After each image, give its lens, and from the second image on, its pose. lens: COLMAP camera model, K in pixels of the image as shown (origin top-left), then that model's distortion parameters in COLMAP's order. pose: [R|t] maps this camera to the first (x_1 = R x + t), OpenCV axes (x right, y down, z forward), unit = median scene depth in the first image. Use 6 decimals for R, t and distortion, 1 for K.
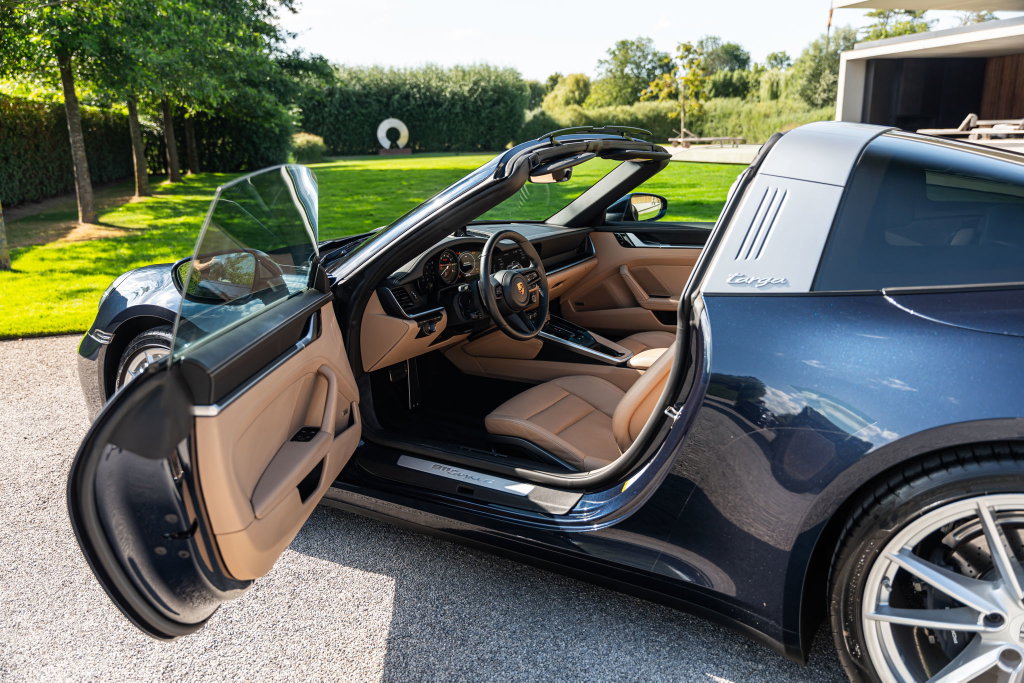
lens RADIAL K [[759.2, 0, 511.9], [0, 759.2, 341.4], [0, 0, 1]] dist [0.001685, -0.004389]
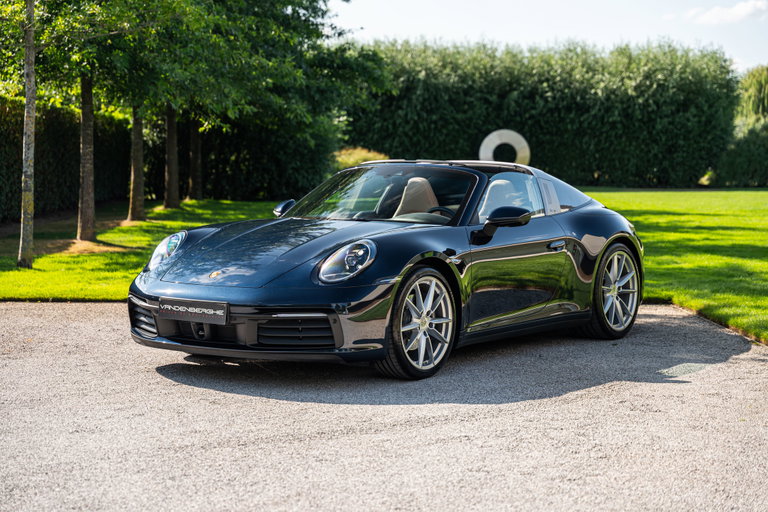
lens RADIAL K [[1464.2, 0, 405.8], [0, 1464.2, 237.4], [0, 0, 1]] dist [0.106357, 0.000000]
pose [[0.971062, 0.043413, -0.234849, 0.221096], [-0.091405, 0.976028, -0.197522, 0.148253], [0.220645, 0.213273, 0.951751, -0.573869]]
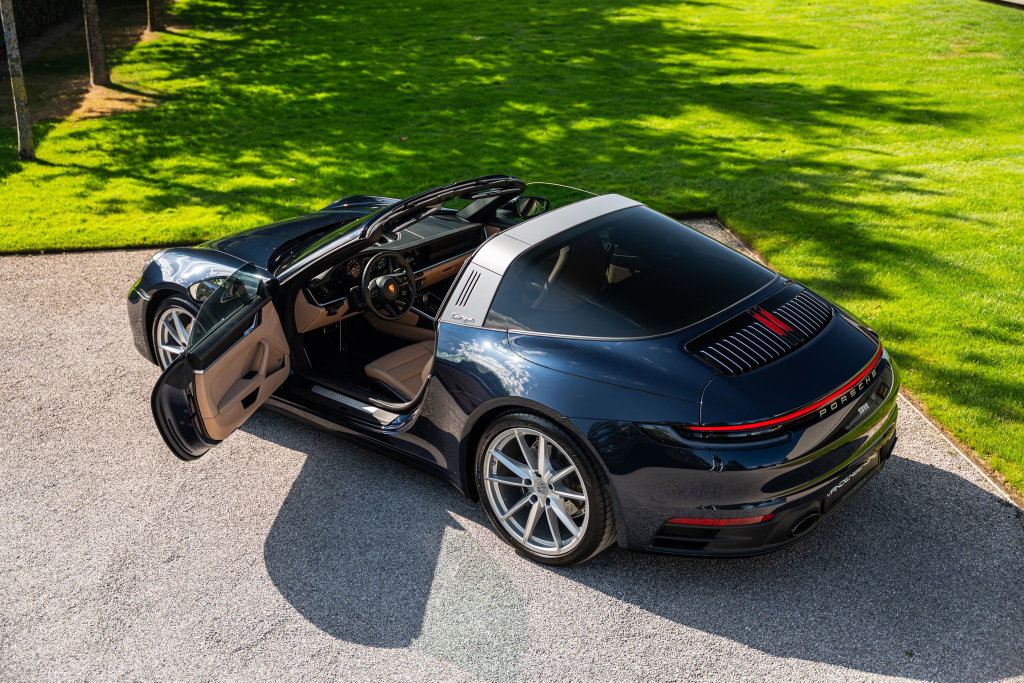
lens RADIAL K [[1150.2, 0, 519.0], [0, 1150.2, 317.0], [0, 0, 1]] dist [0.032588, 0.000000]
pose [[0.988655, 0.063877, -0.135948, 0.132798], [-0.047441, 0.991533, 0.120879, -0.068595], [0.142518, -0.113058, 0.983314, -0.298260]]
